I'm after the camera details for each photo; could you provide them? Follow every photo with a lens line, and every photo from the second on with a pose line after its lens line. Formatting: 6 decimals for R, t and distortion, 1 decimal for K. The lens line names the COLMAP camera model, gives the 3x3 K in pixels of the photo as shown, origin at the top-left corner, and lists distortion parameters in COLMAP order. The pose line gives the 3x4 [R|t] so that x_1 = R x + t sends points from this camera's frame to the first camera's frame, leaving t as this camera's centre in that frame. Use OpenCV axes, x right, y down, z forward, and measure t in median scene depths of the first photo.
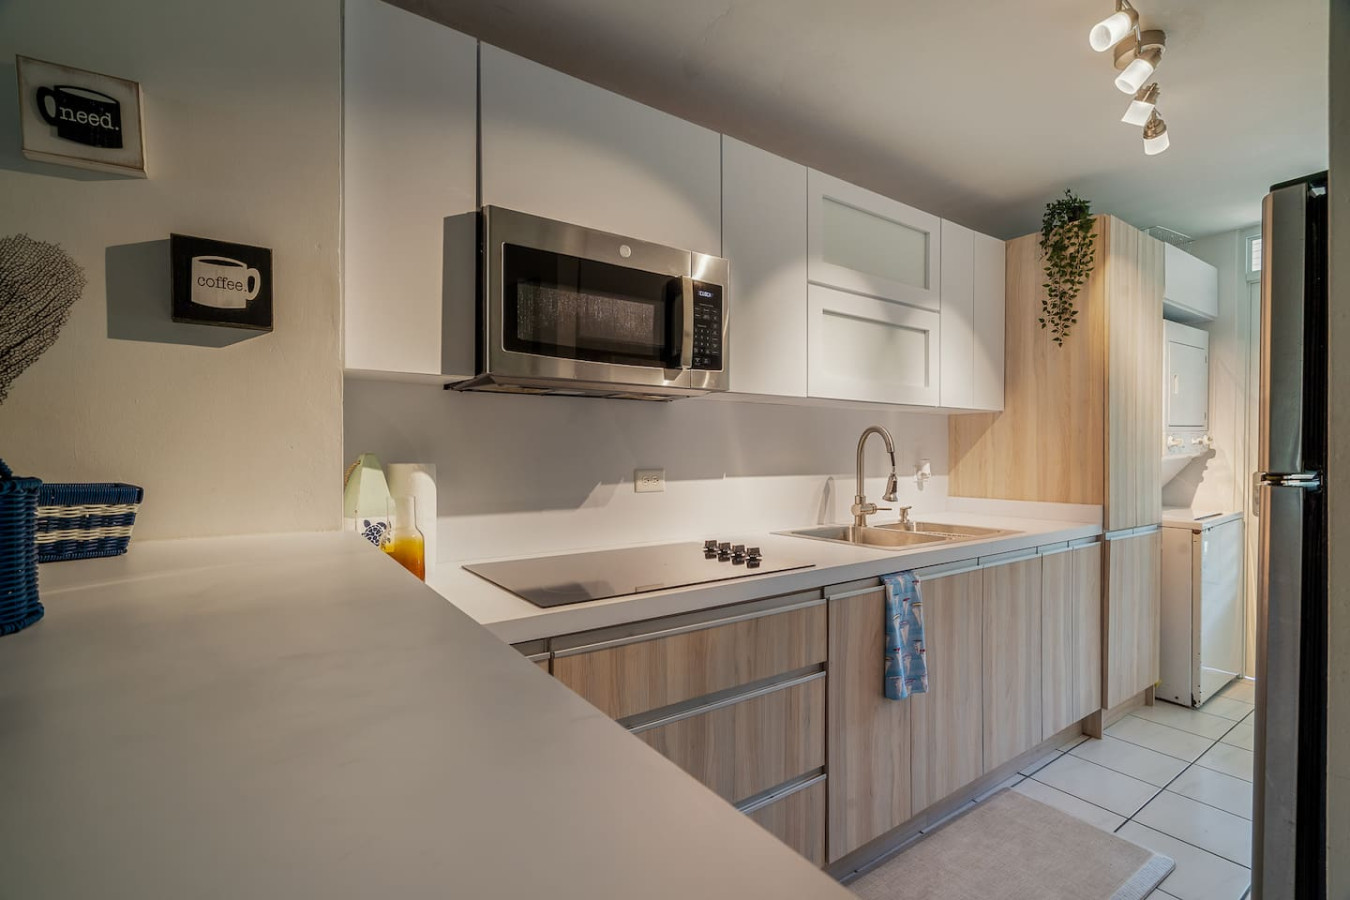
lens RADIAL K [[623.5, 0, 669.1], [0, 623.5, 449.7], [0, 0, 1]] dist [-0.001631, -0.000393]
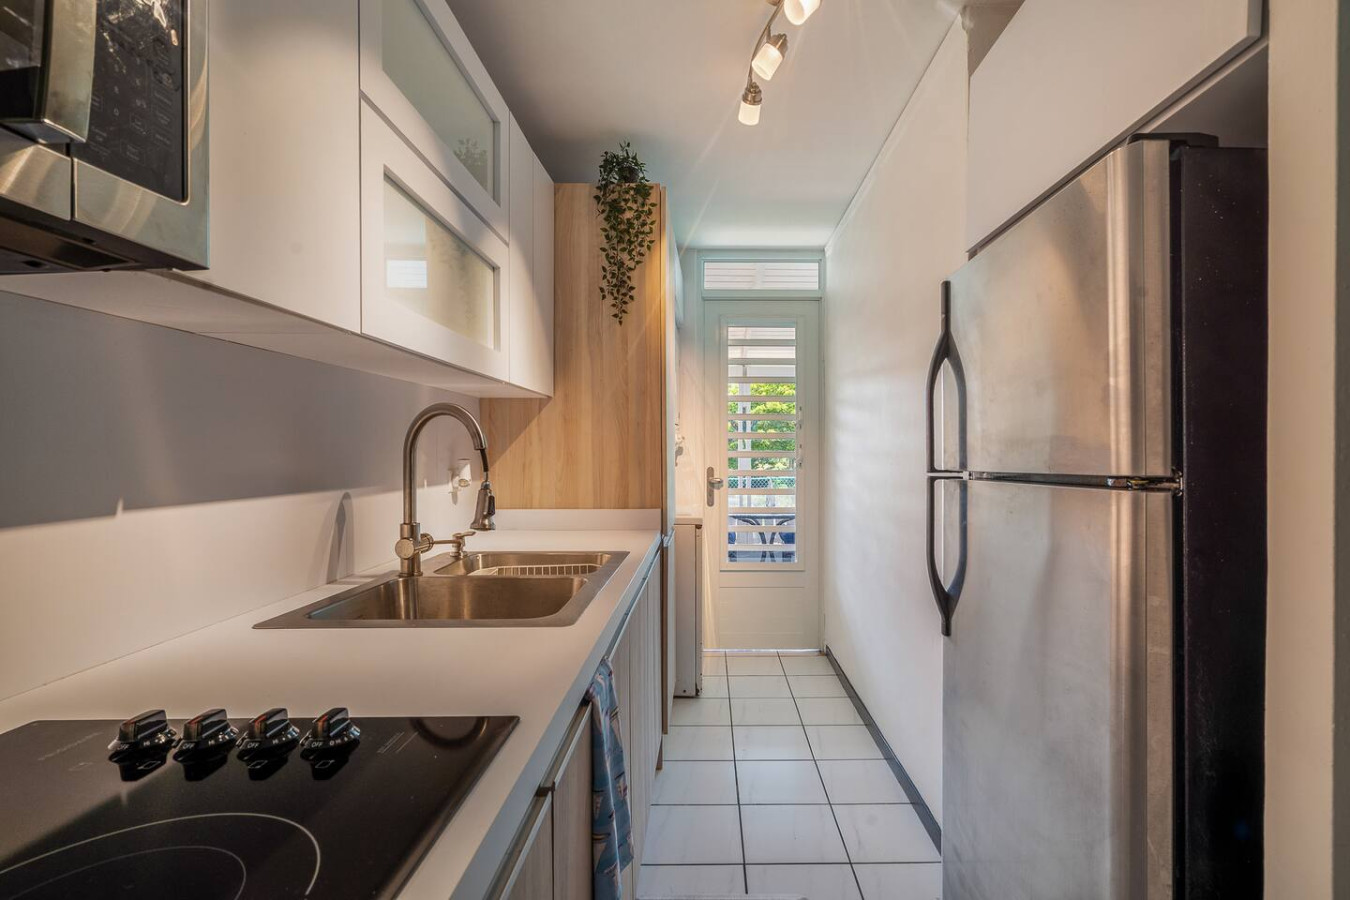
lens RADIAL K [[626.5, 0, 674.4], [0, 626.5, 453.9], [0, 0, 1]] dist [-0.002529, -0.000459]
pose [[0.566984, -0.004965, 0.823714, -0.034217], [-0.003407, 0.999959, 0.008372, 0.003008], [-0.823722, -0.007553, 0.566944, 0.453248]]
